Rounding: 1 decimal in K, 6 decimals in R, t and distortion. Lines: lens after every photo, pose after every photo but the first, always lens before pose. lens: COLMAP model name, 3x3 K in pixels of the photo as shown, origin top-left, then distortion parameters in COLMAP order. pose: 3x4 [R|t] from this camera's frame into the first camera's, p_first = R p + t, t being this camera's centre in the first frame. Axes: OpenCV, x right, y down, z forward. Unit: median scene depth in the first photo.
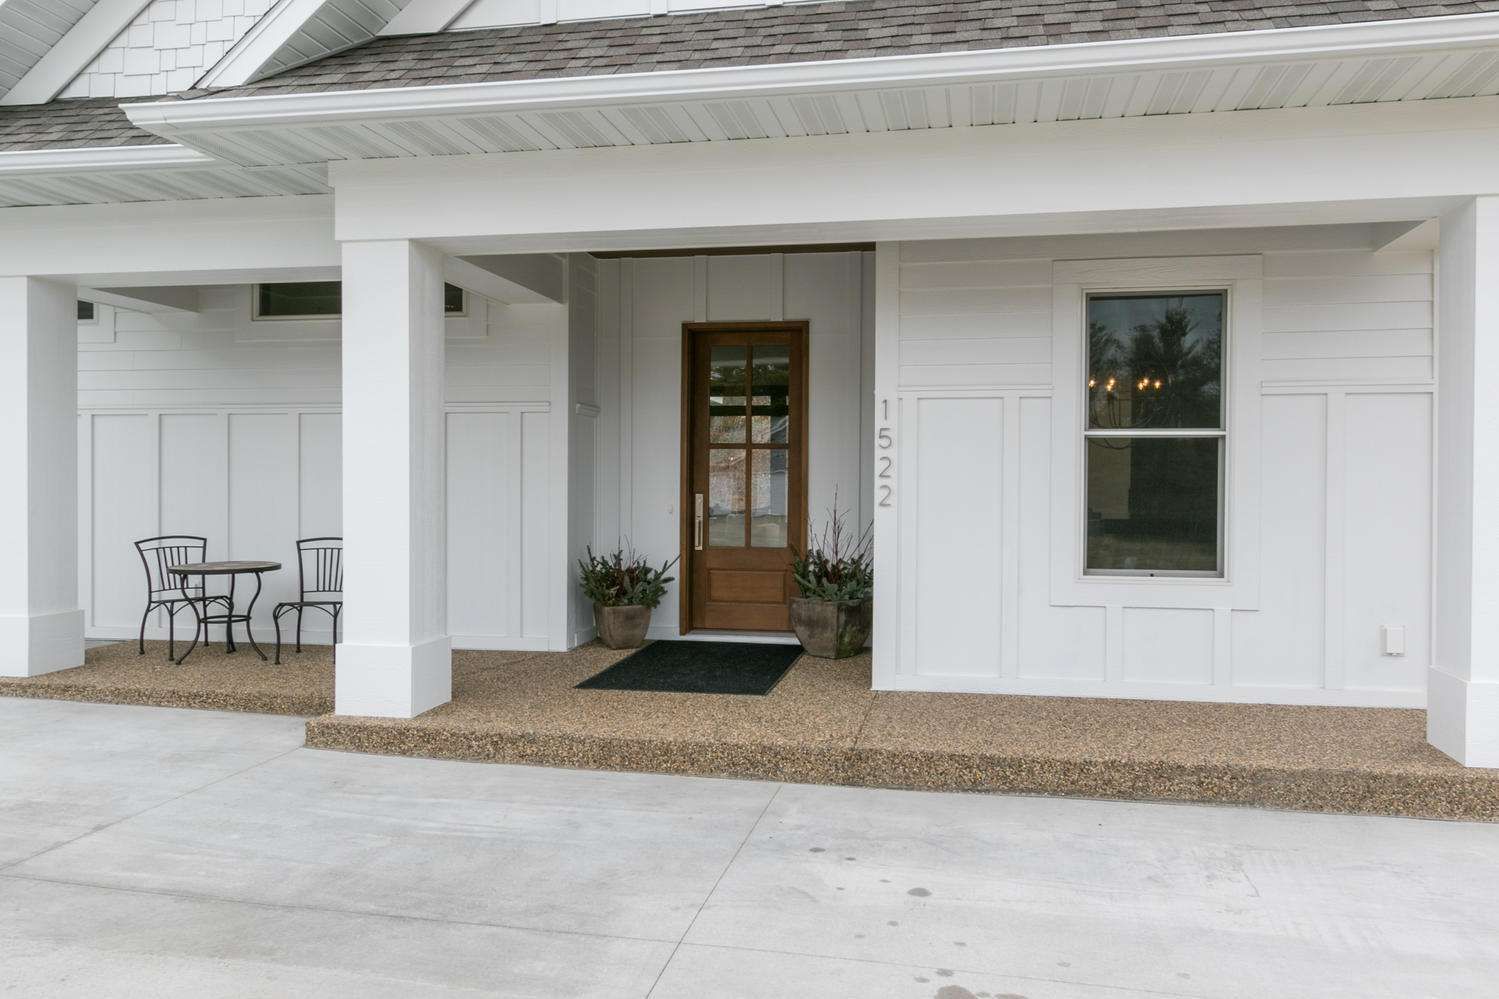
lens RADIAL K [[1161.3, 0, 748.6], [0, 1161.3, 522.1], [0, 0, 1]] dist [-0.002778, -0.002363]
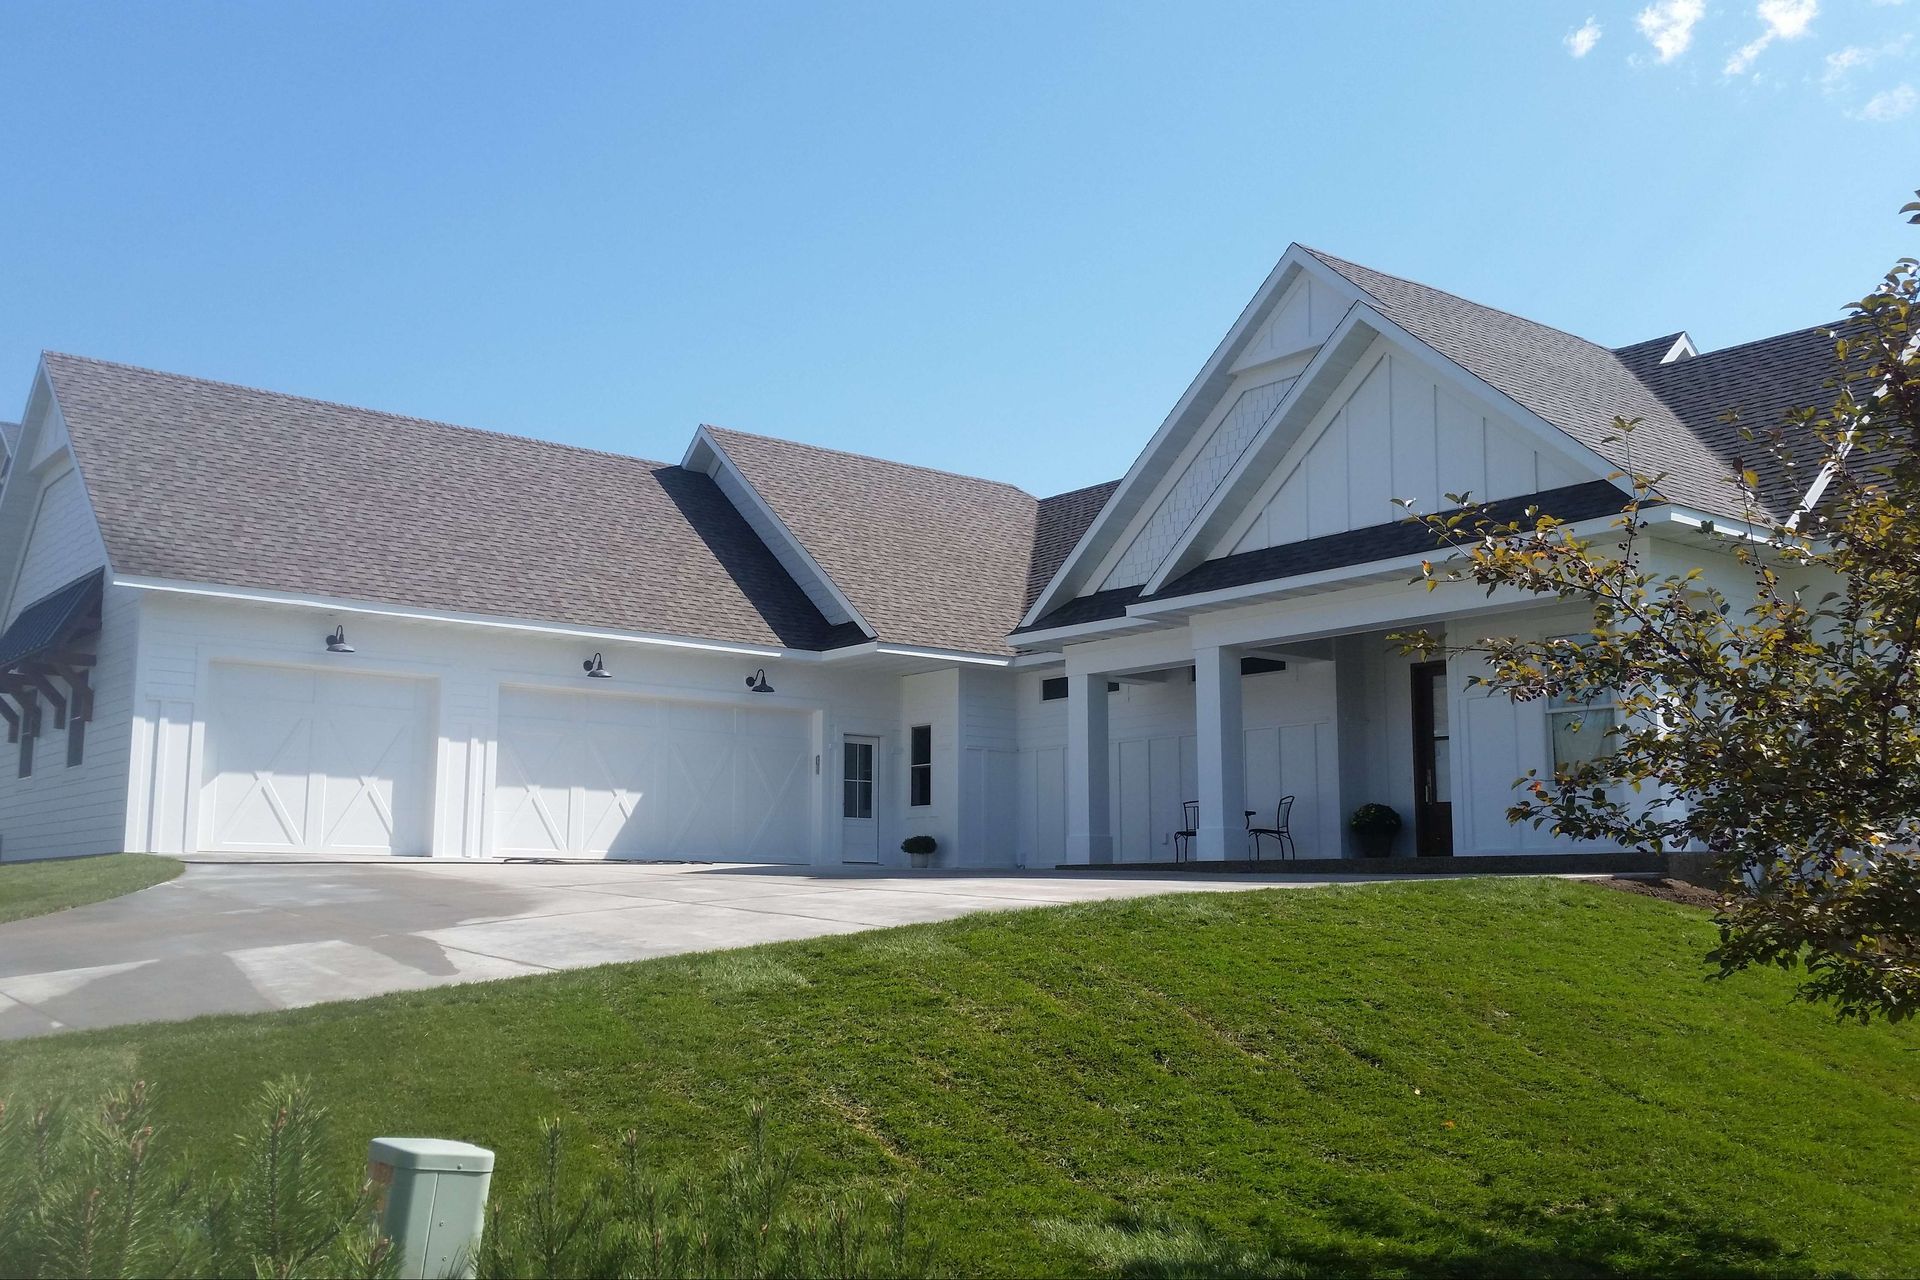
lens RADIAL K [[1742.4, 0, 960.0], [0, 1742.4, 640.0], [0, 0, 1]] dist [-0.000192, -0.000036]
pose [[0.770754, -0.096513, -0.629781, 1.199395], [-0.015658, 0.985292, -0.170158, 0.272192], [0.636941, 0.141011, 0.757907, -1.561553]]
